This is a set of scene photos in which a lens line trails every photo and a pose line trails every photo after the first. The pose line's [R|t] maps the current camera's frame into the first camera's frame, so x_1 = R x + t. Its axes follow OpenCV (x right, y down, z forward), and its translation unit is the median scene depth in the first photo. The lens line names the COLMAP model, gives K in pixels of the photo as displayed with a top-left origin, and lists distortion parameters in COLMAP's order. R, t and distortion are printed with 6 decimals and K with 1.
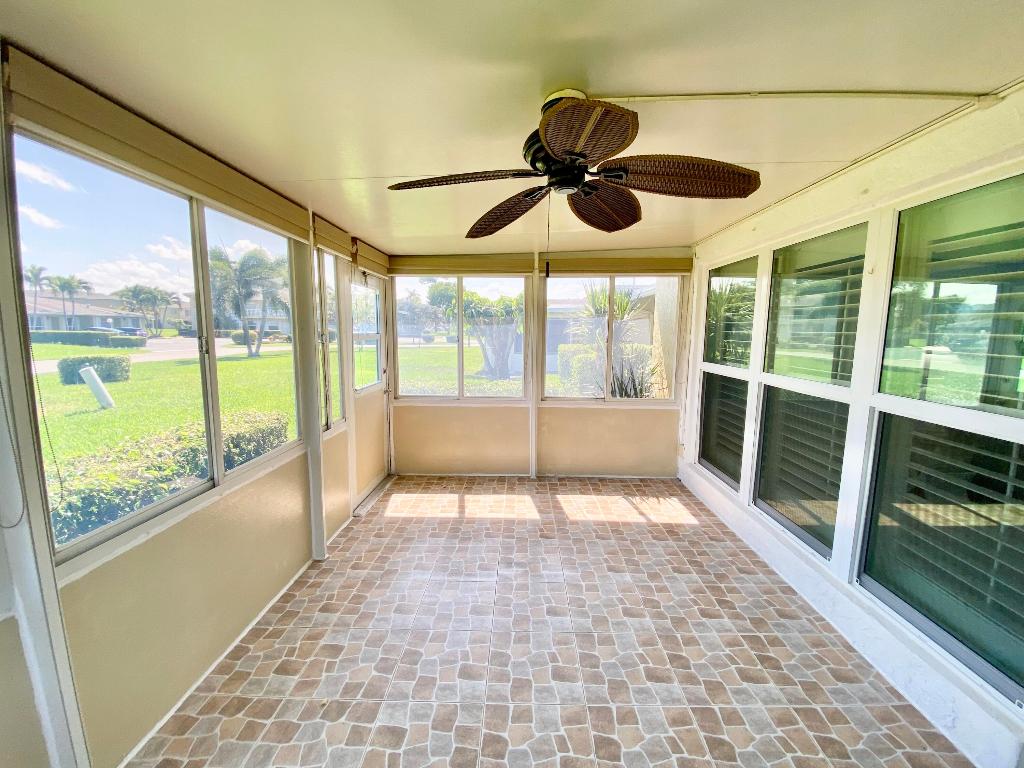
lens RADIAL K [[412.4, 0, 511.3], [0, 412.4, 382.4], [0, 0, 1]] dist [0.031549, -0.023610]
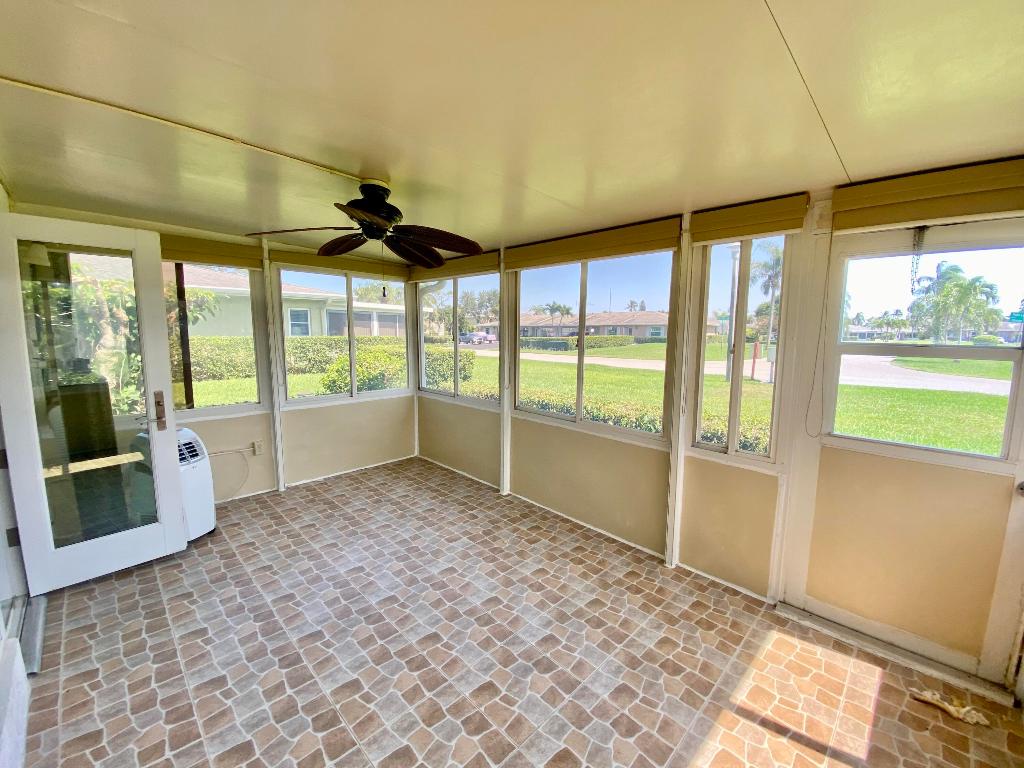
lens RADIAL K [[414.3, 0, 512.2], [0, 414.3, 381.5], [0, 0, 1]] dist [0.042462, -0.033955]
pose [[-0.688309, 0.069830, -0.722049, 0.412439], [-0.109903, 0.973828, 0.198948, -0.135333], [0.717044, 0.216293, -0.662620, 1.096960]]
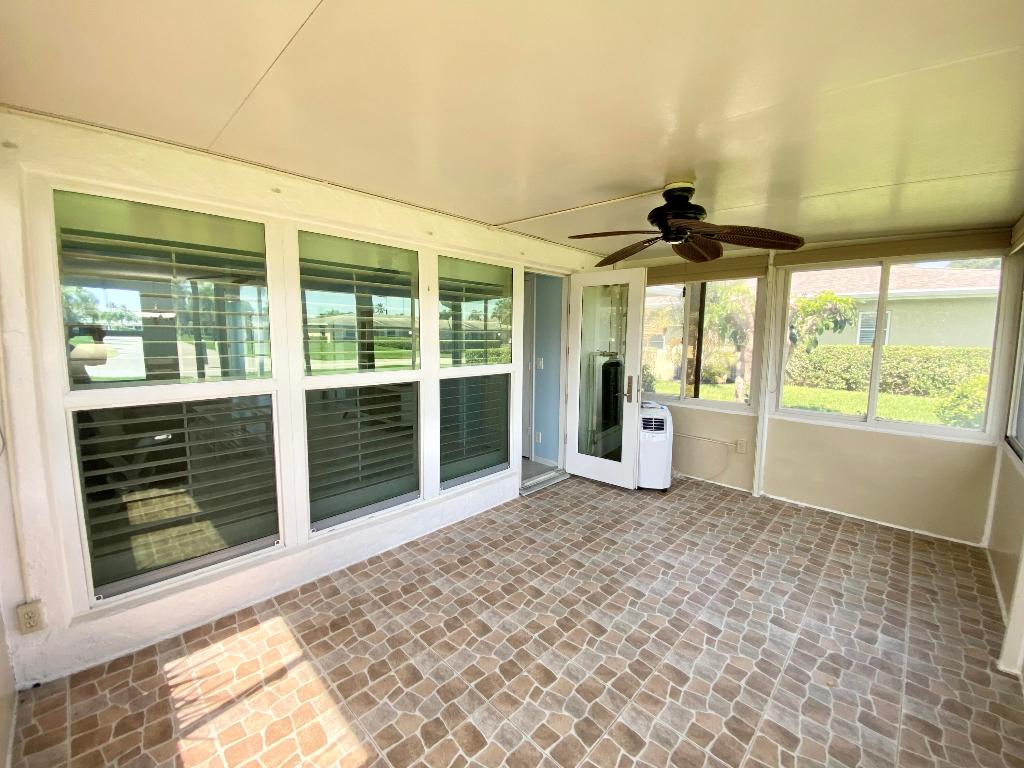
lens RADIAL K [[417.0, 0, 514.8], [0, 417.0, 381.0], [0, 0, 1]] dist [0.030567, -0.021892]
pose [[-0.735233, -0.094986, 0.671126, -0.235054], [0.067945, 0.974817, 0.212402, -0.143151], [-0.674401, 0.201765, -0.710264, 1.149206]]
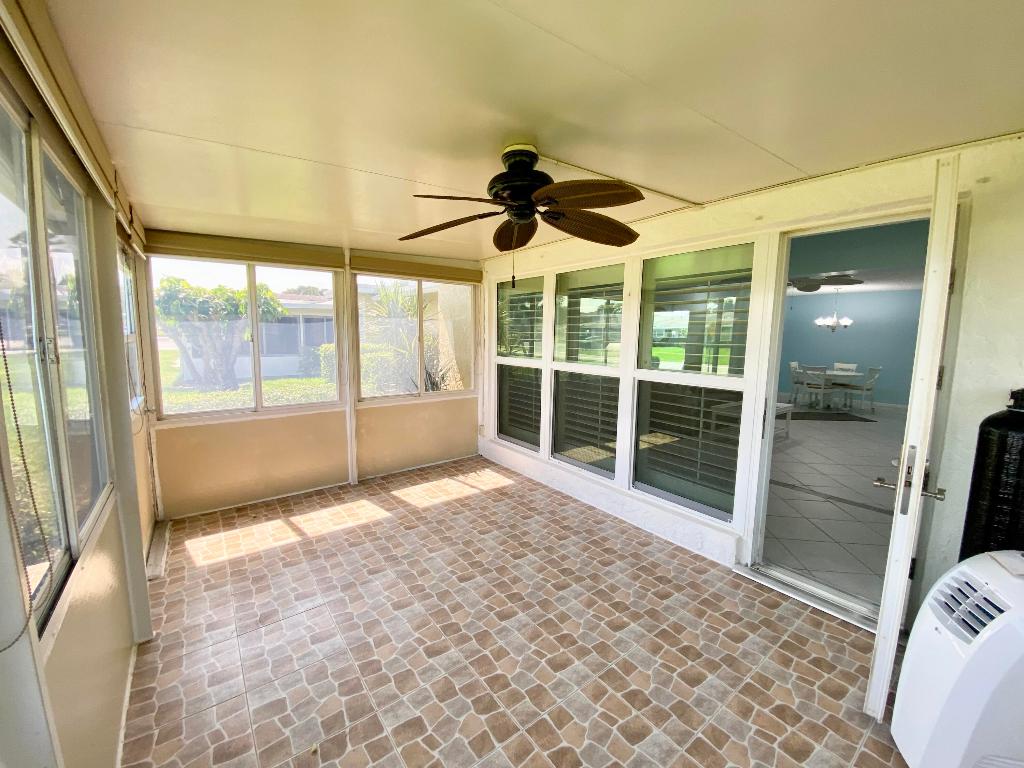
lens RADIAL K [[413.8, 0, 506.1], [0, 413.8, 380.9], [0, 0, 1]] dist [0.074940, -0.047606]
pose [[0.789408, -0.073628, 0.609437, -0.317646], [0.075809, 0.996874, 0.022239, -0.000802], [-0.609169, 0.028646, 0.792523, 0.005287]]
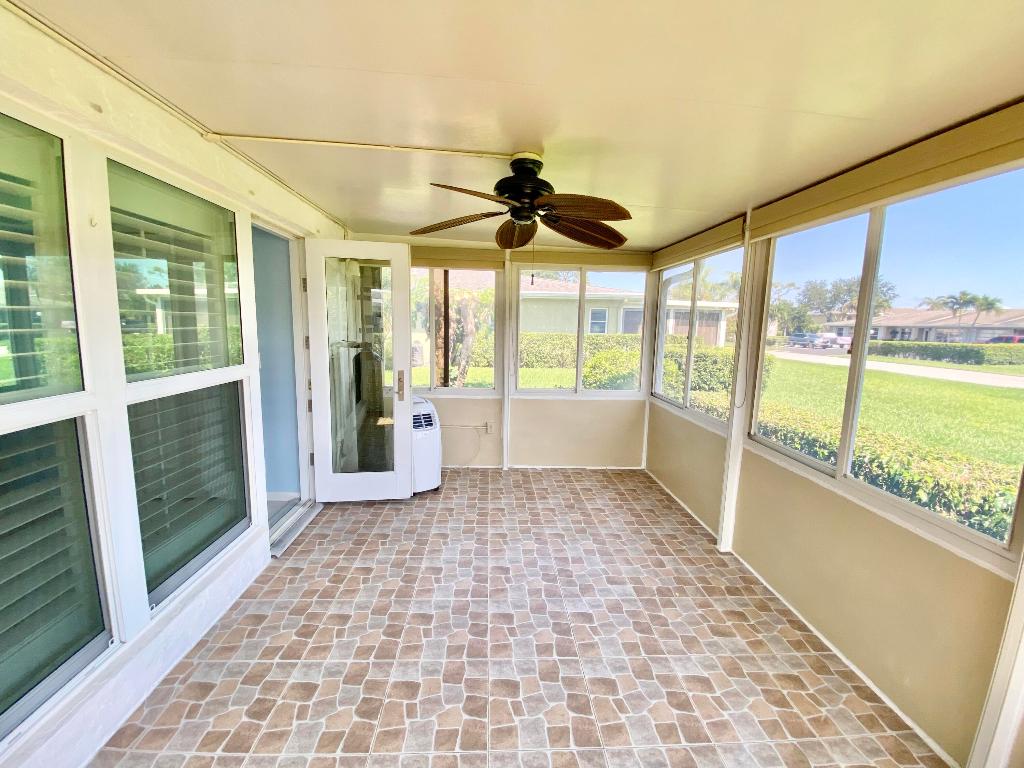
lens RADIAL K [[414.3, 0, 512.2], [0, 414.3, 381.5], [0, 0, 1]] dist [0.042462, -0.033955]
pose [[-0.996450, -0.023883, -0.080732, 0.117805], [-0.044155, 0.964703, 0.259610, -0.132207], [0.071682, 0.262253, -0.962333, 1.086662]]
